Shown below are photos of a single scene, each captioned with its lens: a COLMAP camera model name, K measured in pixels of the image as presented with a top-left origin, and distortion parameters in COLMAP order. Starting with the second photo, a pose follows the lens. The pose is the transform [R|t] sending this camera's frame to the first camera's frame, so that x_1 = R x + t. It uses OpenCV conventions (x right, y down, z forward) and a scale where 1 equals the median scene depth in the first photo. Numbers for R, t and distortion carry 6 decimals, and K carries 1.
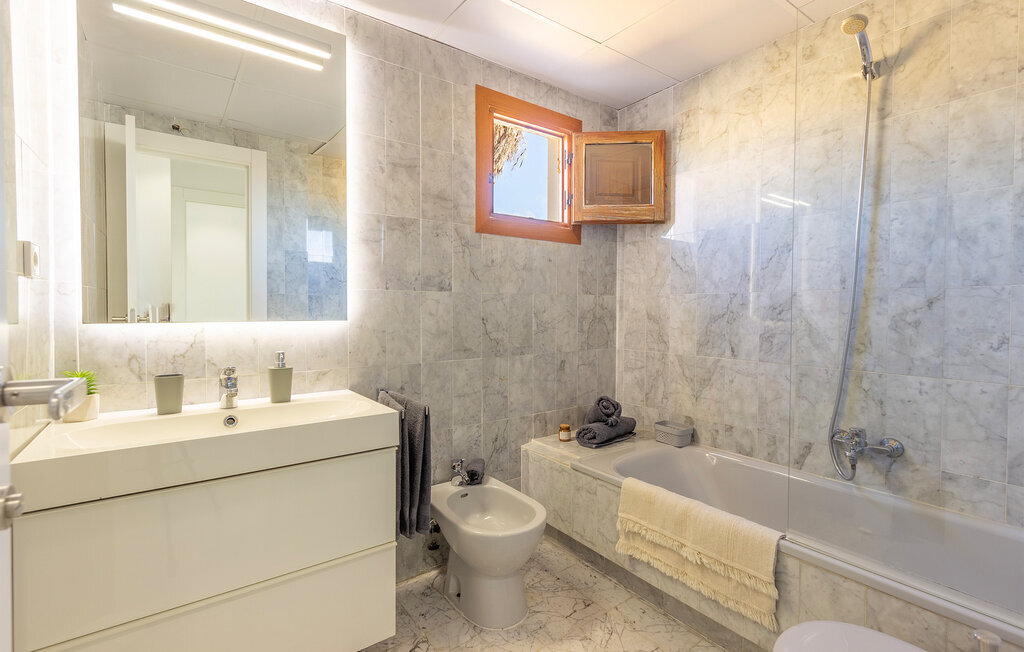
lens RADIAL K [[464.6, 0, 515.7], [0, 464.6, 318.4], [0, 0, 1]] dist [0.001140, -0.000854]
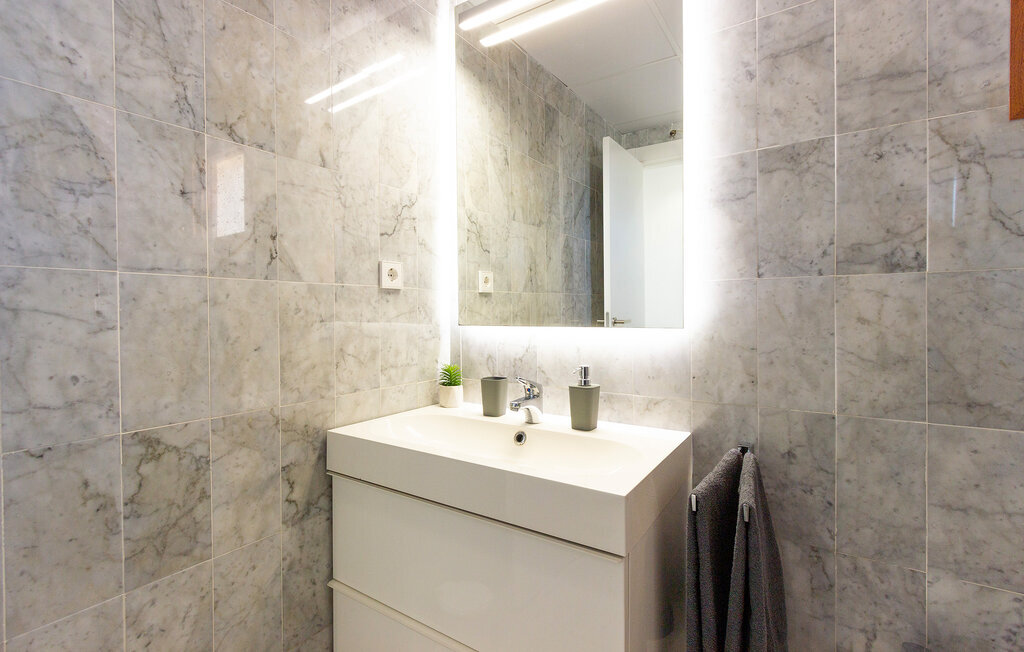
lens RADIAL K [[464.6, 0, 515.7], [0, 464.6, 318.4], [0, 0, 1]] dist [0.001140, -0.000854]
pose [[0.348900, 0.007461, -0.937130, 0.157765], [-0.012916, 0.999912, 0.003152, -0.008180], [0.937071, 0.011004, 0.348966, 0.494931]]
